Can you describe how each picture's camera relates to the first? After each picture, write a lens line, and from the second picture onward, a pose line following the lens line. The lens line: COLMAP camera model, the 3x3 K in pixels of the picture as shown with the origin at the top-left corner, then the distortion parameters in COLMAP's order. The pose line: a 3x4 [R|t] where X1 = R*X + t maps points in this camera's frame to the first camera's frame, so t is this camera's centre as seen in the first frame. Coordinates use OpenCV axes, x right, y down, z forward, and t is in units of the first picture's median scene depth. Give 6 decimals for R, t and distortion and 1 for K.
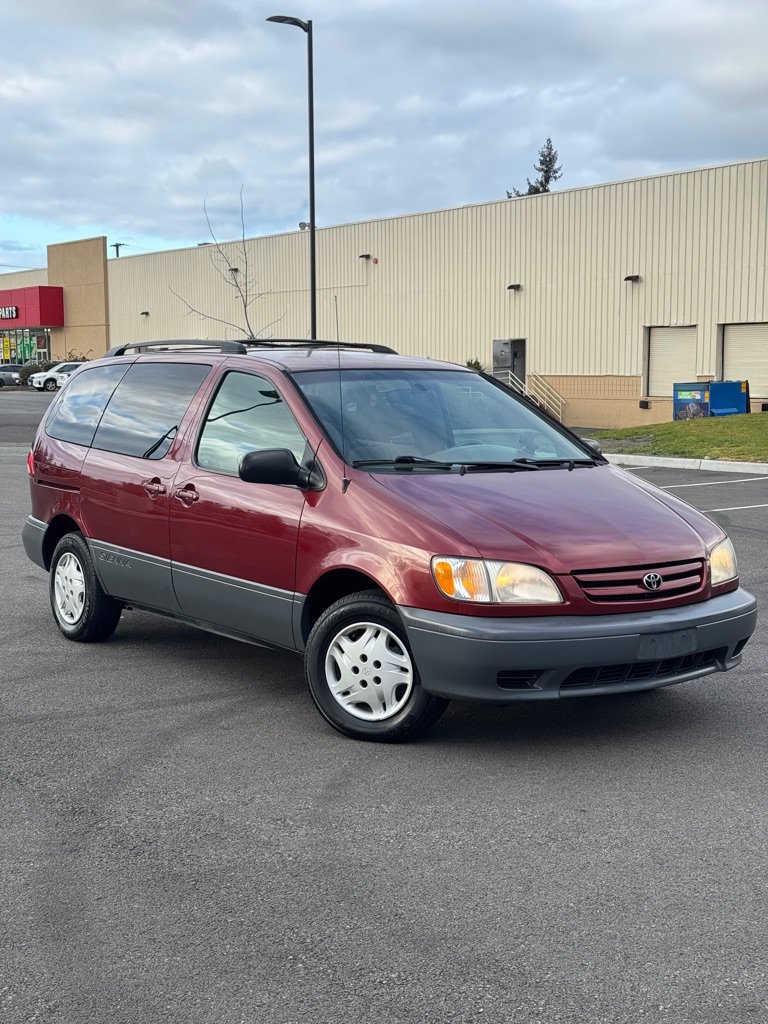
lens RADIAL K [[1426.5, 0, 384.0], [0, 1426.5, 512.0], [0, 0, 1]] dist [0.147384, -0.124497]
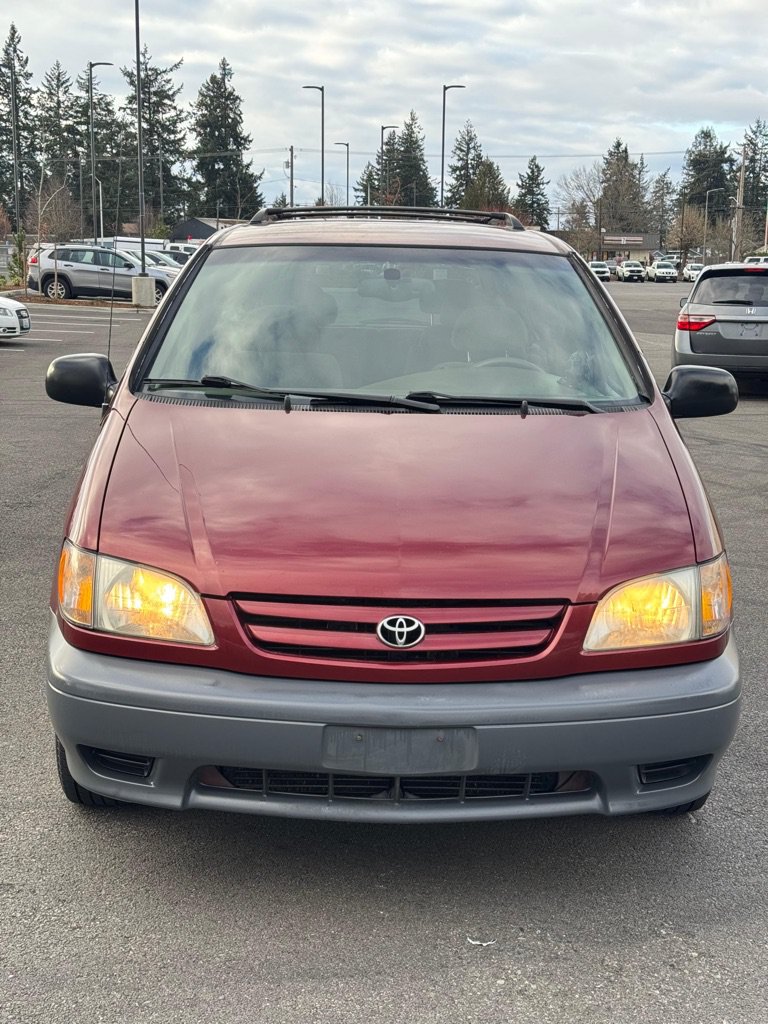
lens RADIAL K [[1426.5, 0, 384.0], [0, 1426.5, 512.0], [0, 0, 1]] dist [0.147384, -0.124497]
pose [[0.803961, 0.109057, -0.584597, 0.458108], [-0.070260, 0.993575, 0.088728, -0.040908], [0.590518, -0.030260, 0.806457, 0.520551]]
